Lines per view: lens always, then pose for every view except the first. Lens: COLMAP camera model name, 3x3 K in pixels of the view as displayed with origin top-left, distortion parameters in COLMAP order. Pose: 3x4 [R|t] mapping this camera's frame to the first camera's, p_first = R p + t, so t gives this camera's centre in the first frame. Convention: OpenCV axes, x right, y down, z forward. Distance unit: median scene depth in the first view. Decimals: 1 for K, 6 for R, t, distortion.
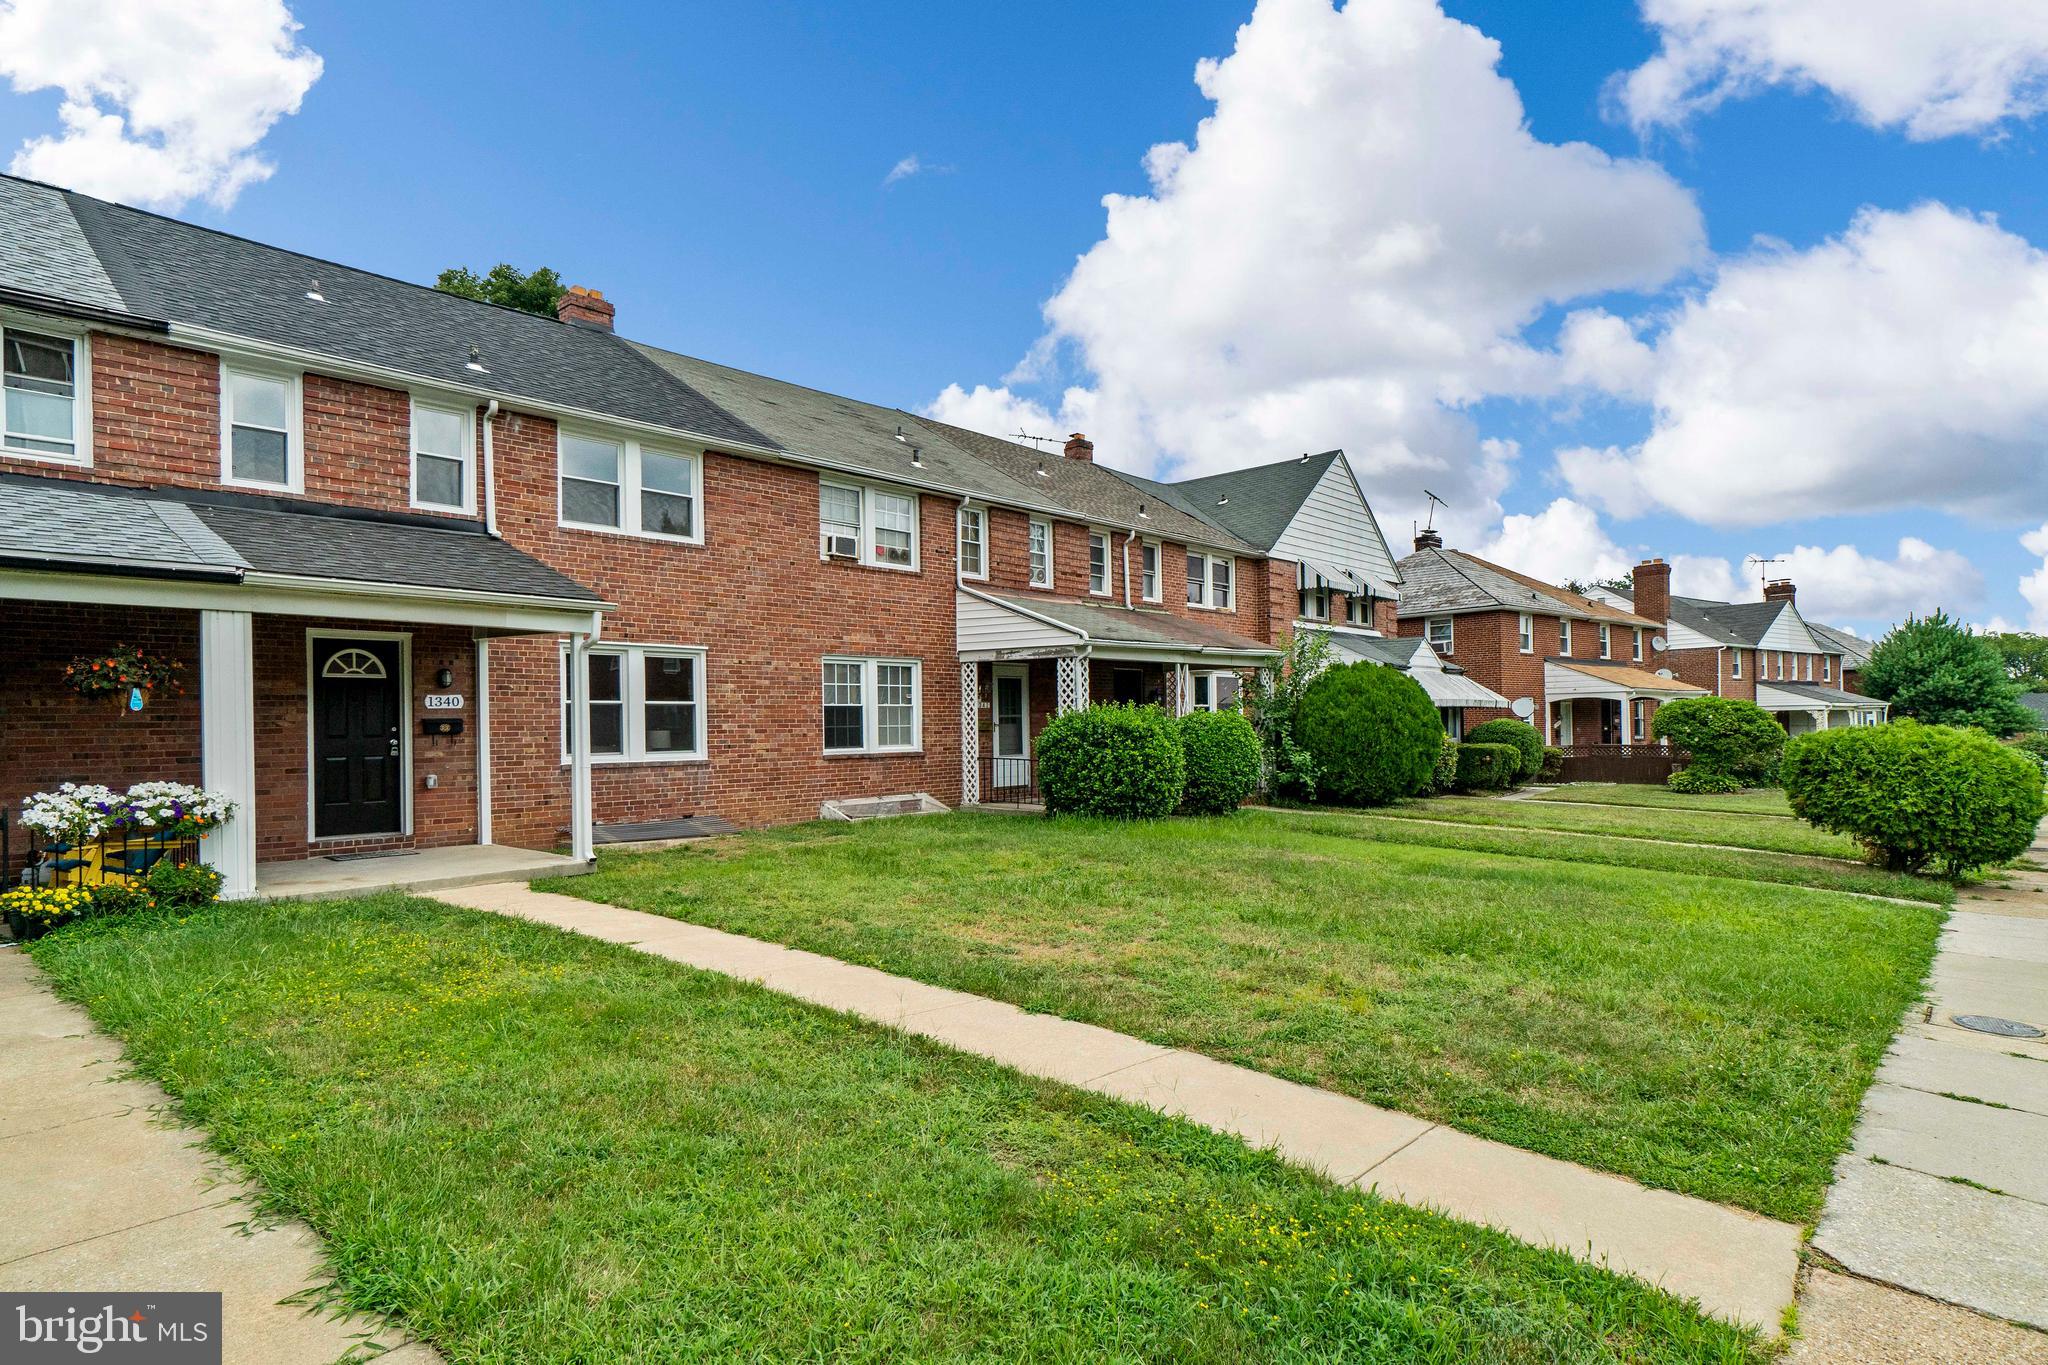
lens RADIAL K [[1005.6, 0, 1024.6], [0, 1005.6, 715.7], [0, 0, 1]] dist [-0.002309, -0.000177]
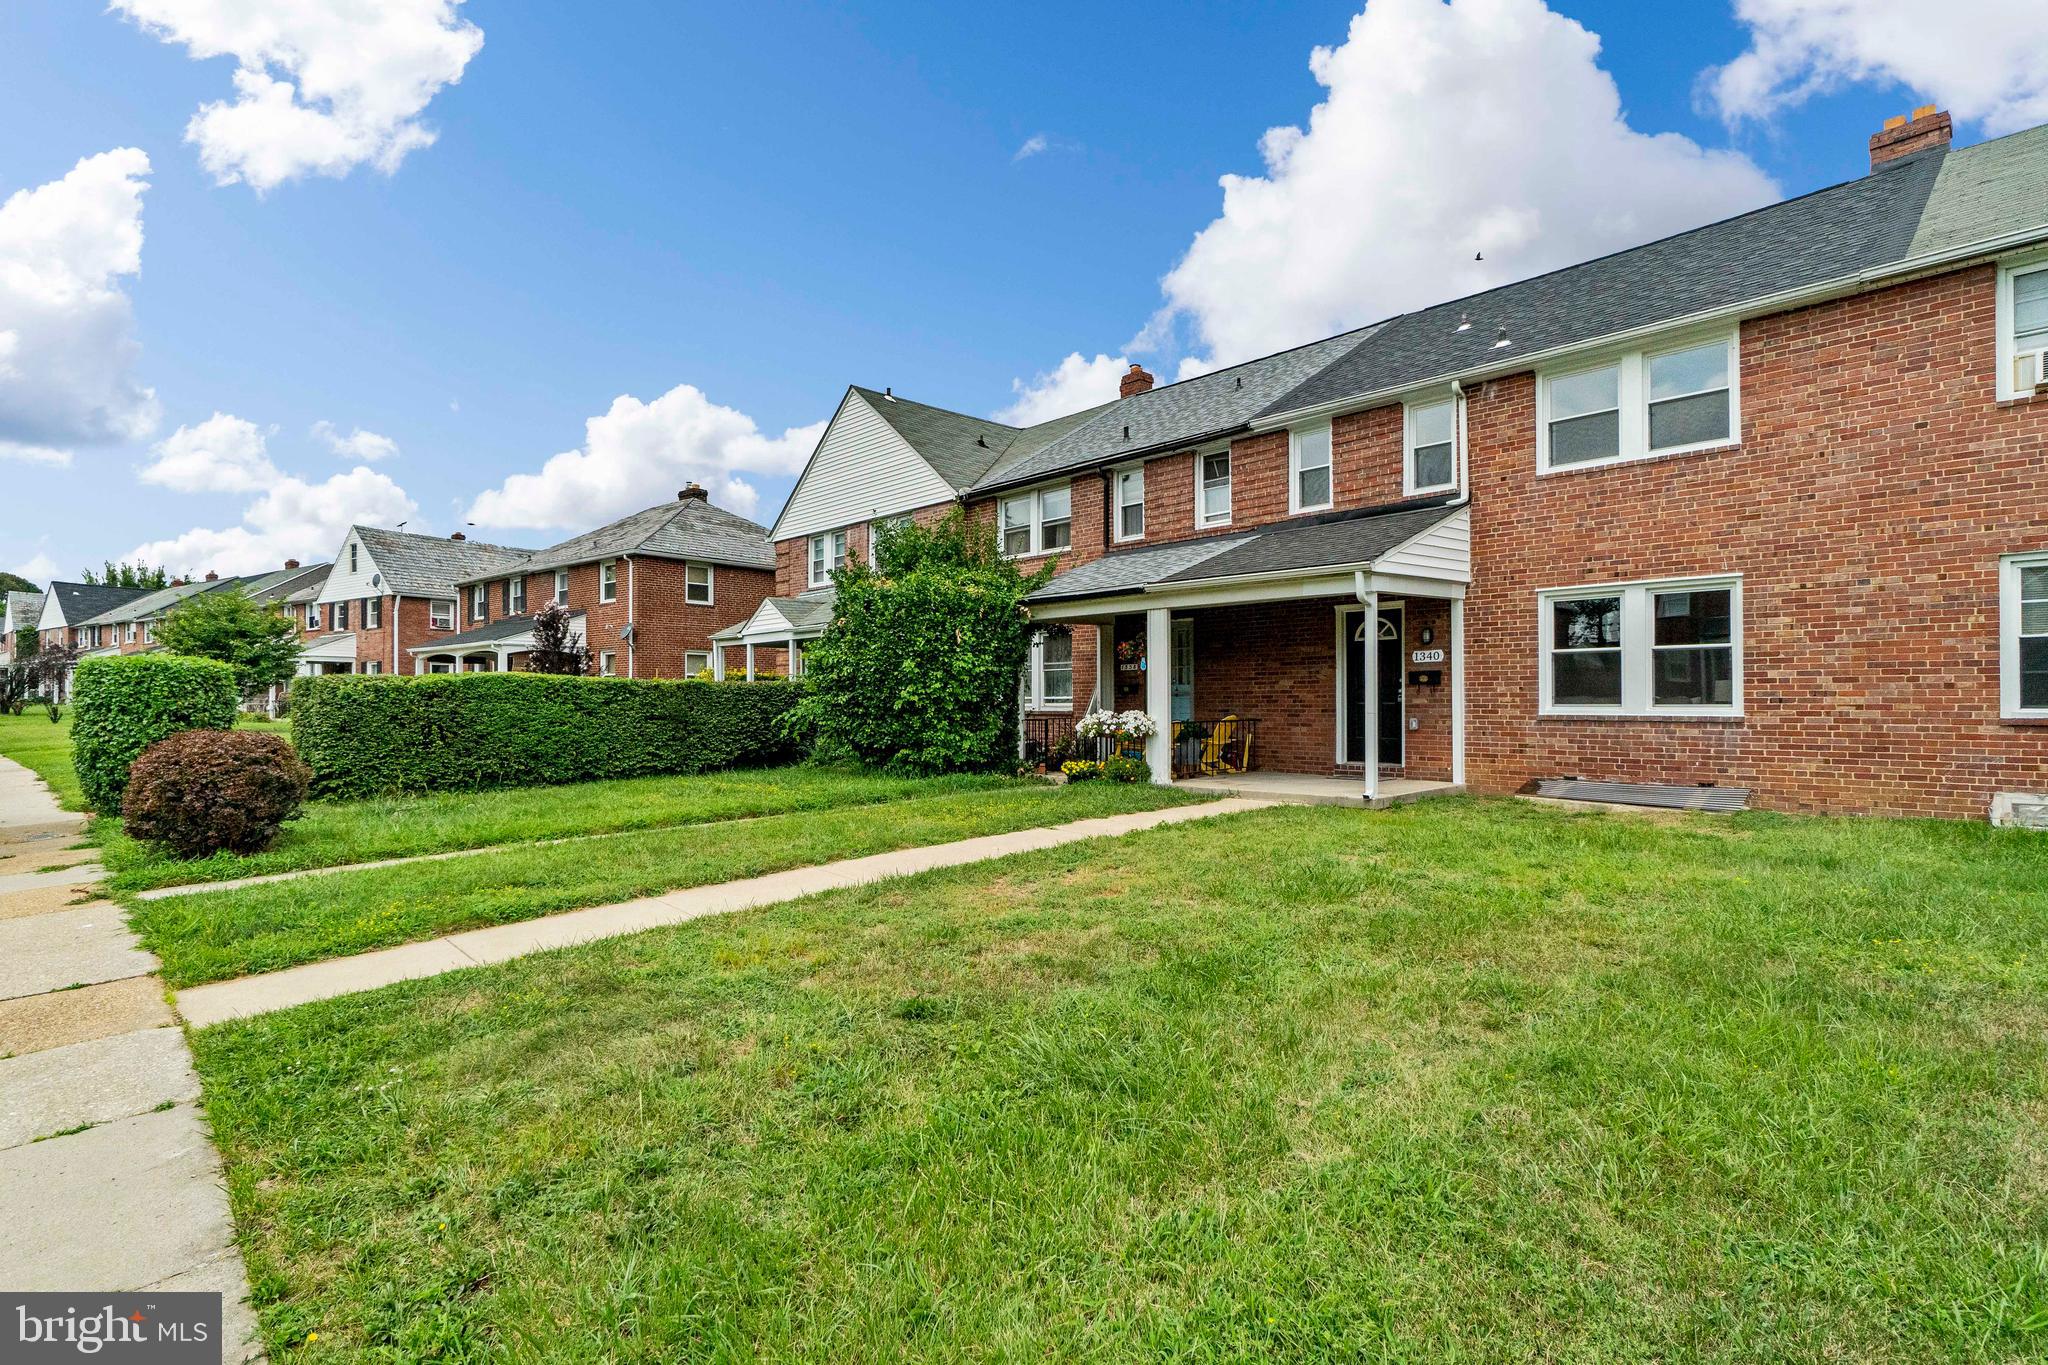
lens RADIAL K [[941.4, 0, 1024.0], [0, 941.4, 682.5], [0, 0, 1]] dist [-0.001906, -0.000258]
pose [[-0.017757, -0.004902, -0.999830, 0.484221], [0.015549, 0.999866, -0.005178, 0.013935], [0.999721, -0.015639, -0.017678, 0.513383]]
